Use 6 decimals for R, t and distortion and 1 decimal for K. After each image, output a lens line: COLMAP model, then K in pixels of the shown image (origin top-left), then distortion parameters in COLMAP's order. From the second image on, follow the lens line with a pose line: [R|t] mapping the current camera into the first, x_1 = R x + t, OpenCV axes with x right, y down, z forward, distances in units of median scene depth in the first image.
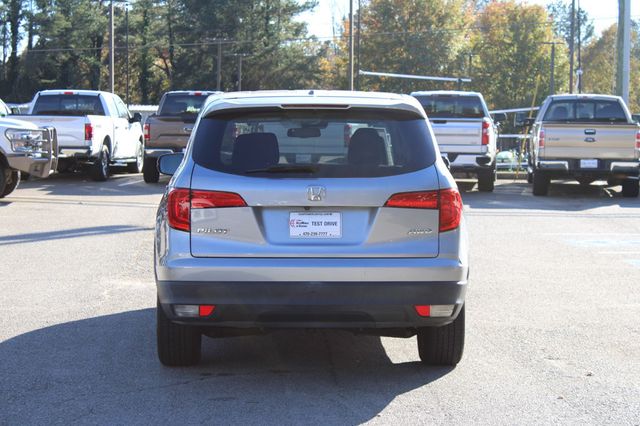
lens RADIAL K [[1568.8, 0, 316.6], [0, 1568.8, 213.6], [0, 0, 1]] dist [0.199108, 0.000000]
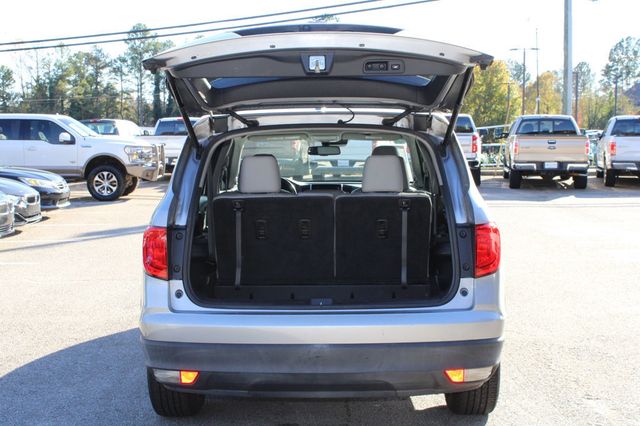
lens RADIAL K [[952.5, 0, 320.5], [0, 952.5, 215.4], [0, 0, 1]] dist [0.019236, 0.000000]
pose [[0.999066, -0.010726, -0.041849, 0.006343], [0.011757, 0.999632, 0.024461, -0.010647], [0.041571, -0.024930, 0.998824, 0.162897]]
